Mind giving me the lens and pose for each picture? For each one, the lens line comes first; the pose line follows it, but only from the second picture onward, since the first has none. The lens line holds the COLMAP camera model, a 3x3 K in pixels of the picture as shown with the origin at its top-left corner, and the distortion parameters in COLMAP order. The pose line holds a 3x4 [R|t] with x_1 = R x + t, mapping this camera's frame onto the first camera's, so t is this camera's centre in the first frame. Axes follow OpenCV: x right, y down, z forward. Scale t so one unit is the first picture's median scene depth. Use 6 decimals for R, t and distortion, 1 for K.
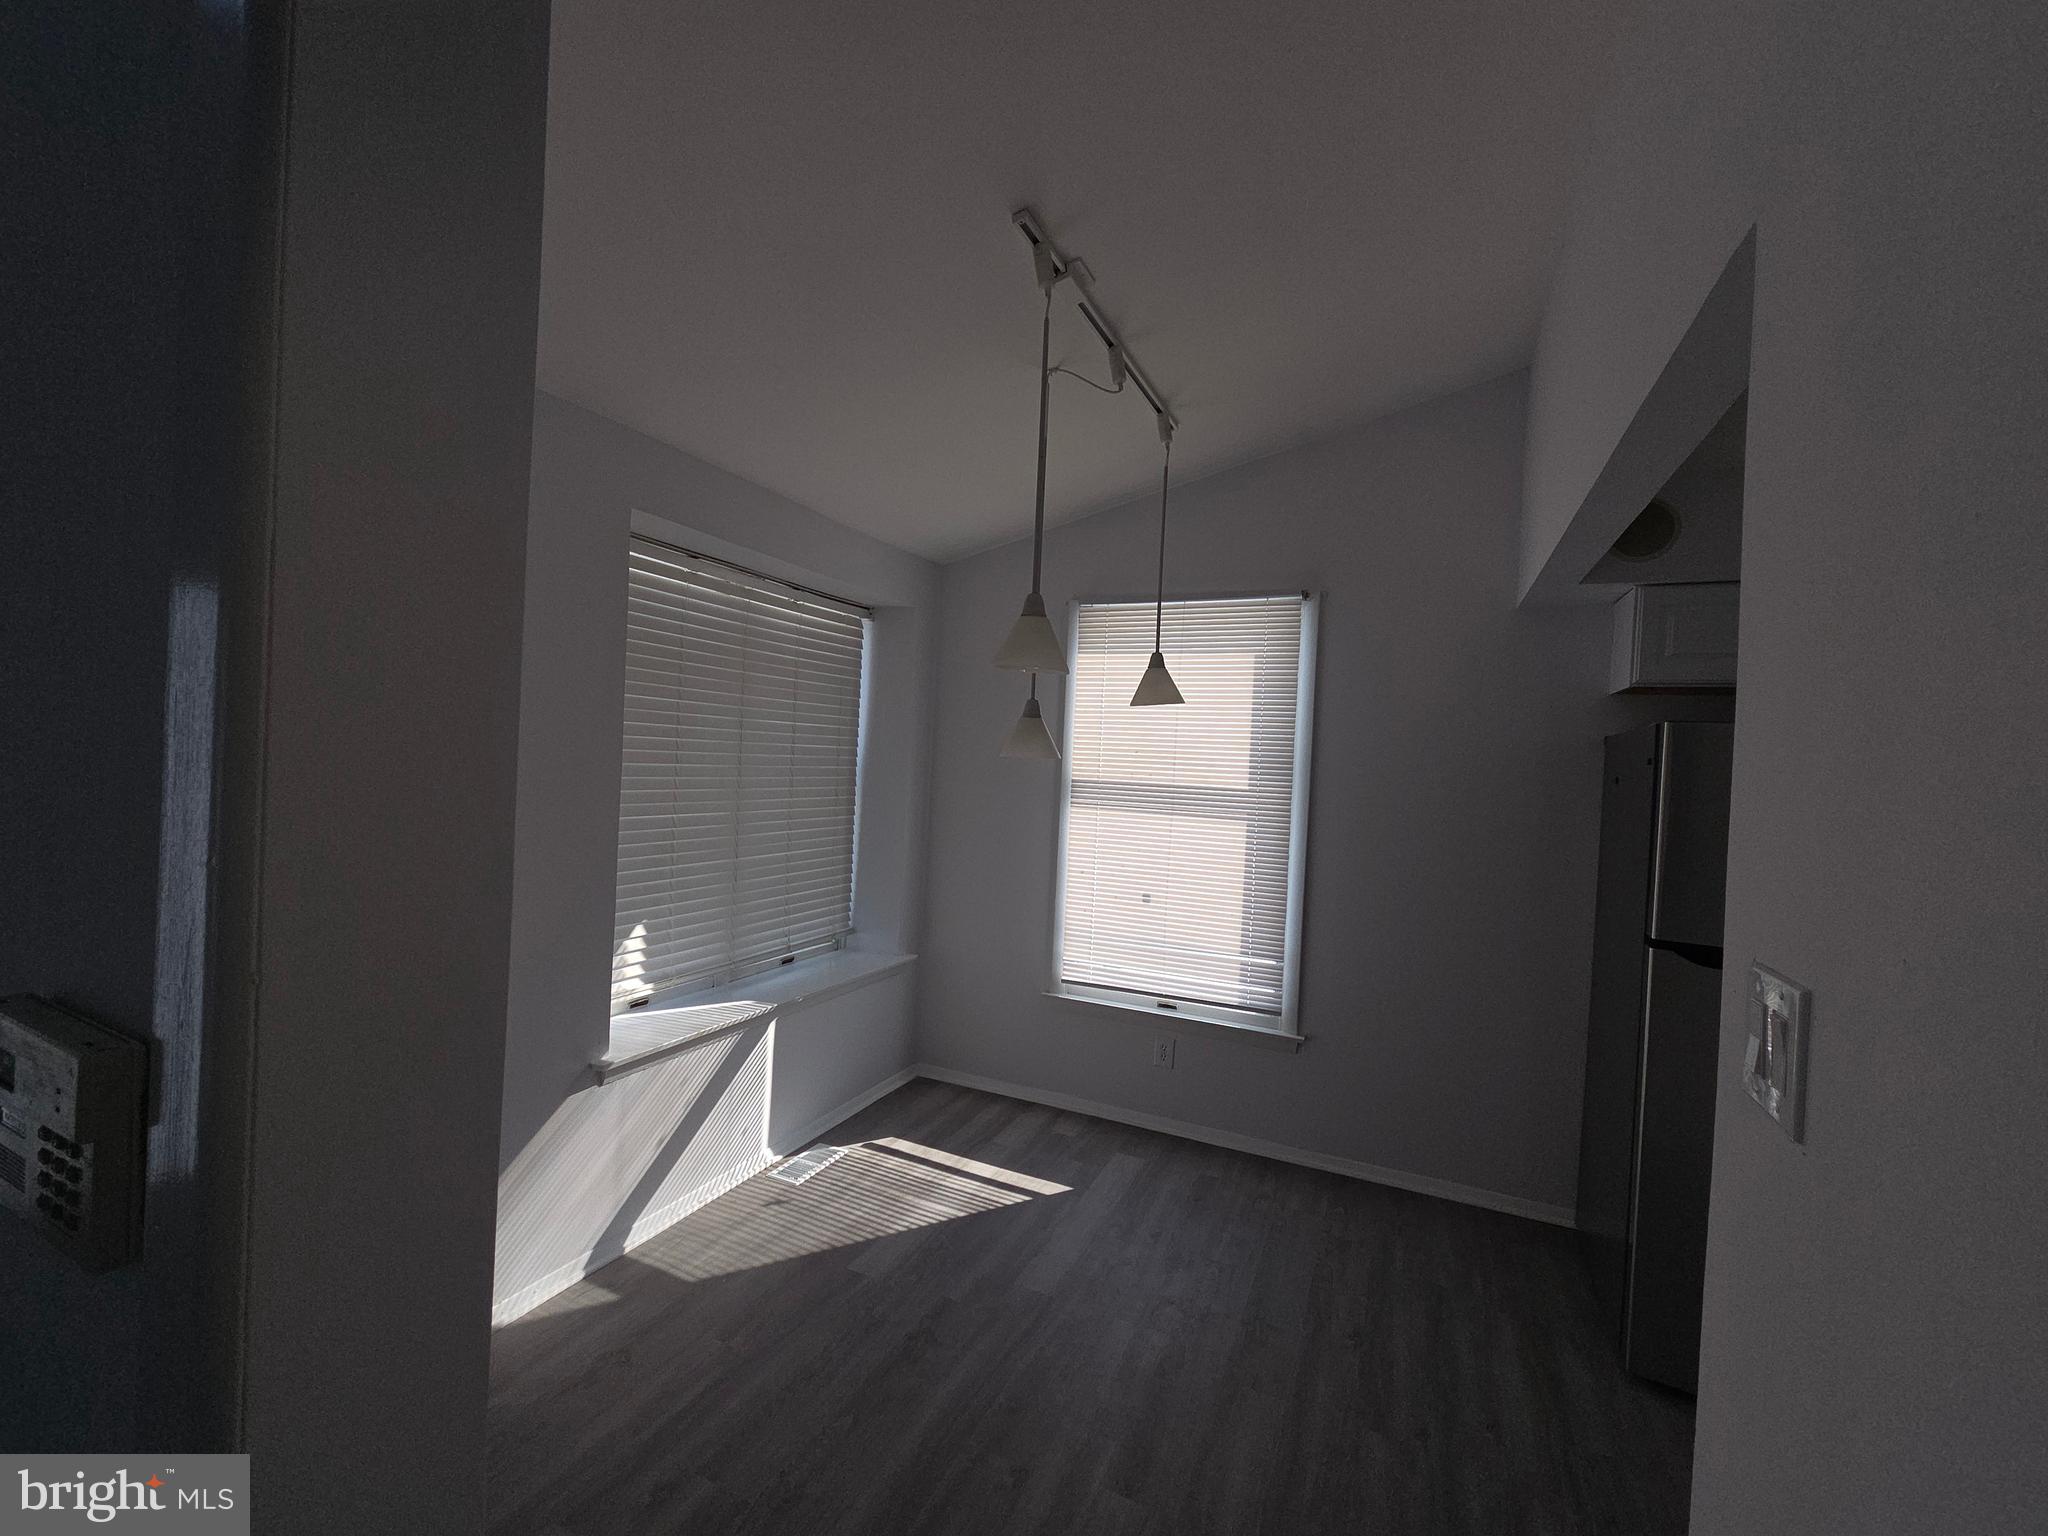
lens RADIAL K [[842.5, 0, 1027.3], [0, 842.5, 775.8], [0, 0, 1]] dist [-0.002930, 0.001472]
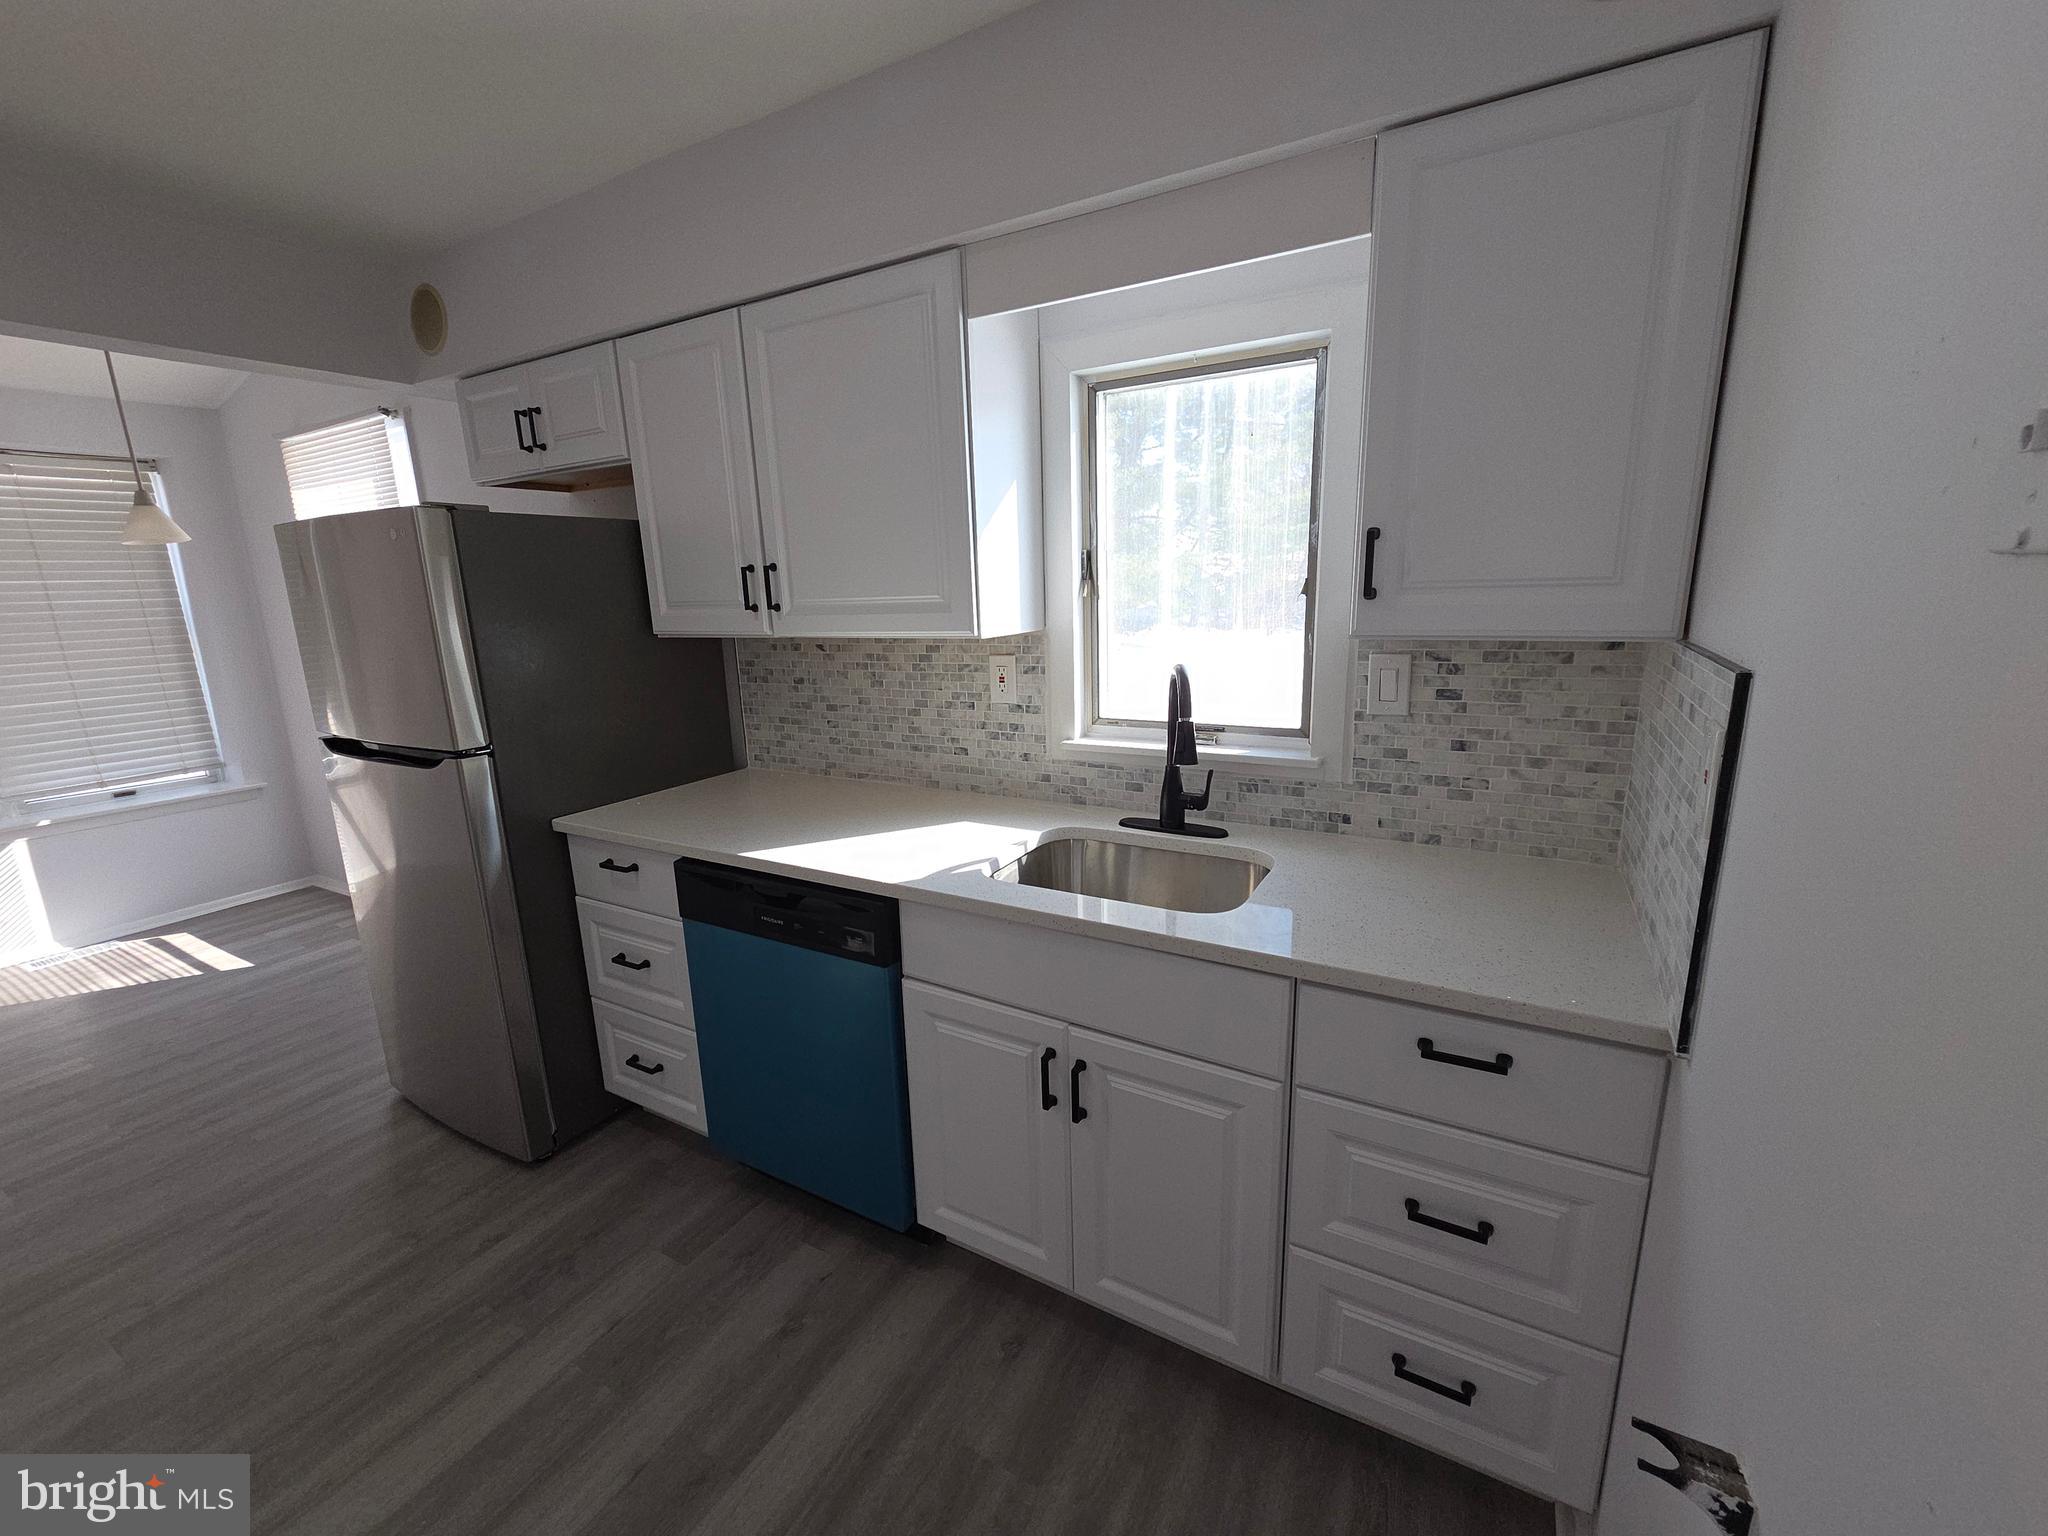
lens RADIAL K [[842.5, 0, 1028.0], [0, 842.5, 771.9], [0, 0, 1]] dist [-0.002930, 0.001472]
pose [[0.993825, -0.058041, -0.094572, 1.515901], [0.075823, 0.977489, 0.196893, 0.085208], [0.081016, -0.202848, 0.975853, -0.017521]]
